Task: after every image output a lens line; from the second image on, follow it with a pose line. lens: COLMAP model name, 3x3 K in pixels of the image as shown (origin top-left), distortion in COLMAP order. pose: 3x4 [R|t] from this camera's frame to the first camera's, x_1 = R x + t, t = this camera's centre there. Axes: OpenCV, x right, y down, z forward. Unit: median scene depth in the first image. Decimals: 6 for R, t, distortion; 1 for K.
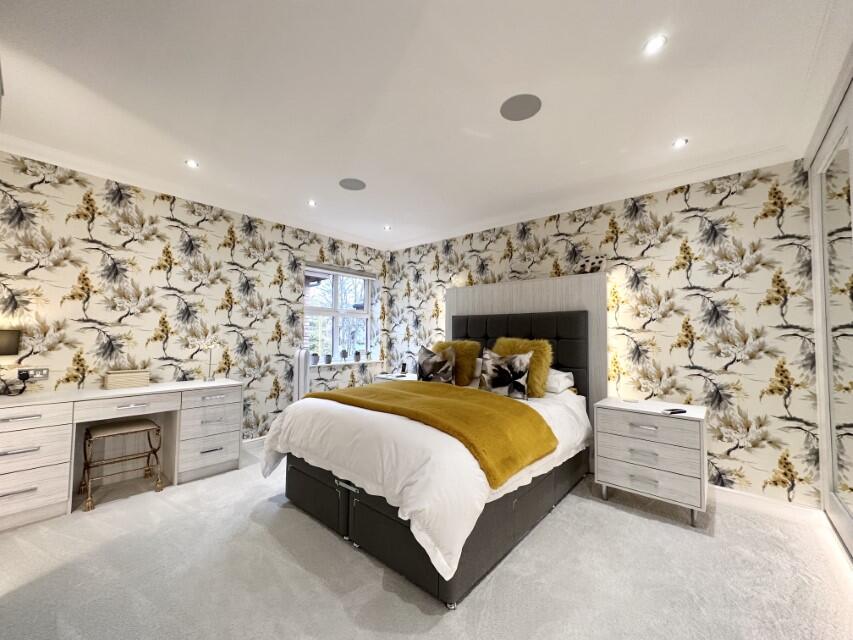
lens RADIAL K [[339.4, 0, 426.5], [0, 339.4, 320.0], [0, 0, 1]] dist [-0.001276, 0.000498]
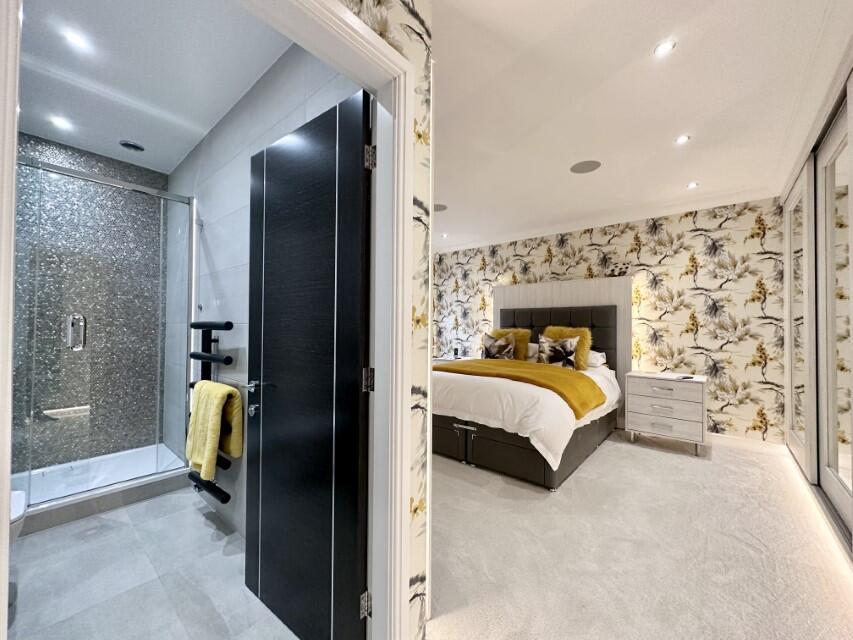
lens RADIAL K [[339.4, 0, 426.5], [0, 339.4, 320.0], [0, 0, 1]] dist [-0.001276, 0.000498]
pose [[0.999940, -0.003529, 0.010407, -0.303415], [0.003223, 0.999566, 0.029290, -0.013418], [-0.010506, -0.029254, 0.999517, -0.333314]]
